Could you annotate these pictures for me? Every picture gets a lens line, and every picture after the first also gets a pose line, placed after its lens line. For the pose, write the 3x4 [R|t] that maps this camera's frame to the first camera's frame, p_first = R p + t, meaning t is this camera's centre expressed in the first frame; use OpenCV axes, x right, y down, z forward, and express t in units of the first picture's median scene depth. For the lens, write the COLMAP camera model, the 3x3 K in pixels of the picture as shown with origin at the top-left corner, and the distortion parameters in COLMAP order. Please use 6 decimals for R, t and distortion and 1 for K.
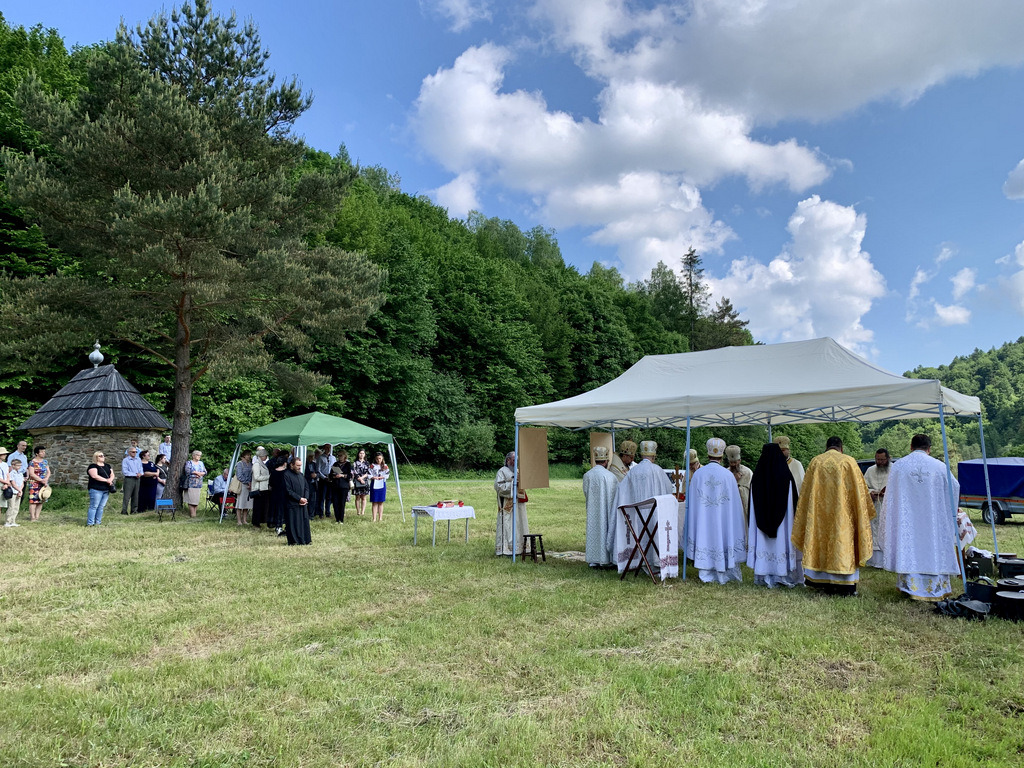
lens RADIAL K [[762.9, 0, 512.0], [0, 762.9, 390.8], [0, 0, 1]] dist [0.030572, -0.063509]
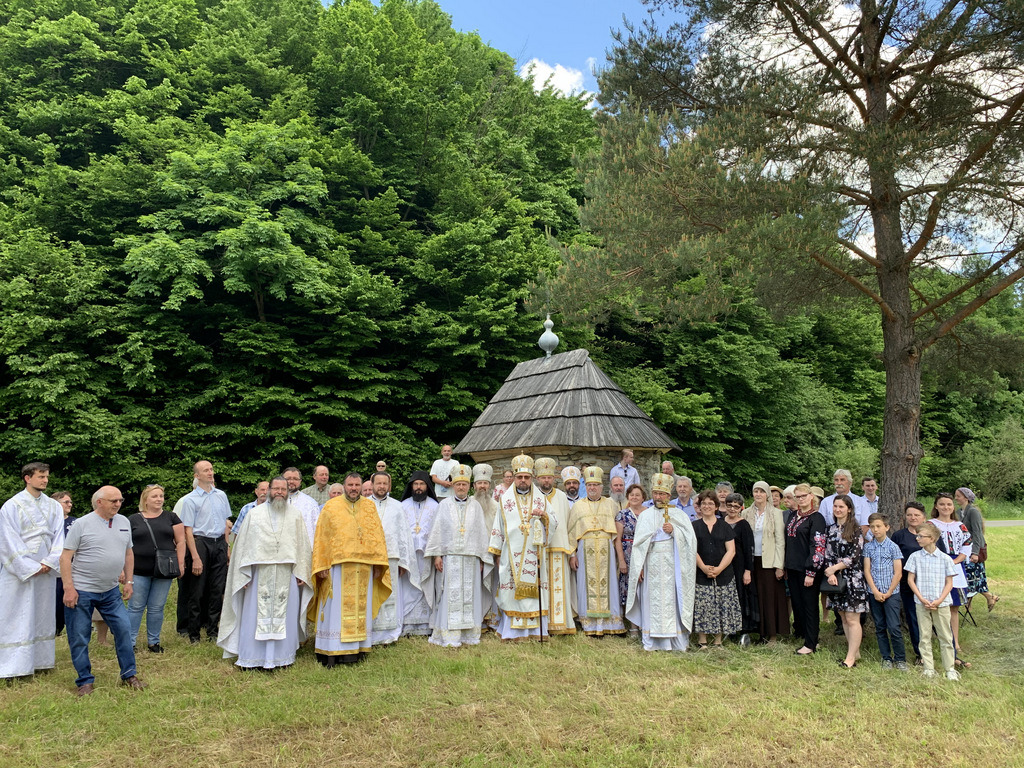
lens RADIAL K [[762.9, 0, 512.0], [0, 762.9, 390.8], [0, 0, 1]] dist [0.030572, -0.063509]
pose [[0.971237, -0.027005, -0.236577, -0.234487], [0.018868, 0.999152, -0.036591, 0.012130], [0.237365, 0.031074, 0.970923, 0.203009]]
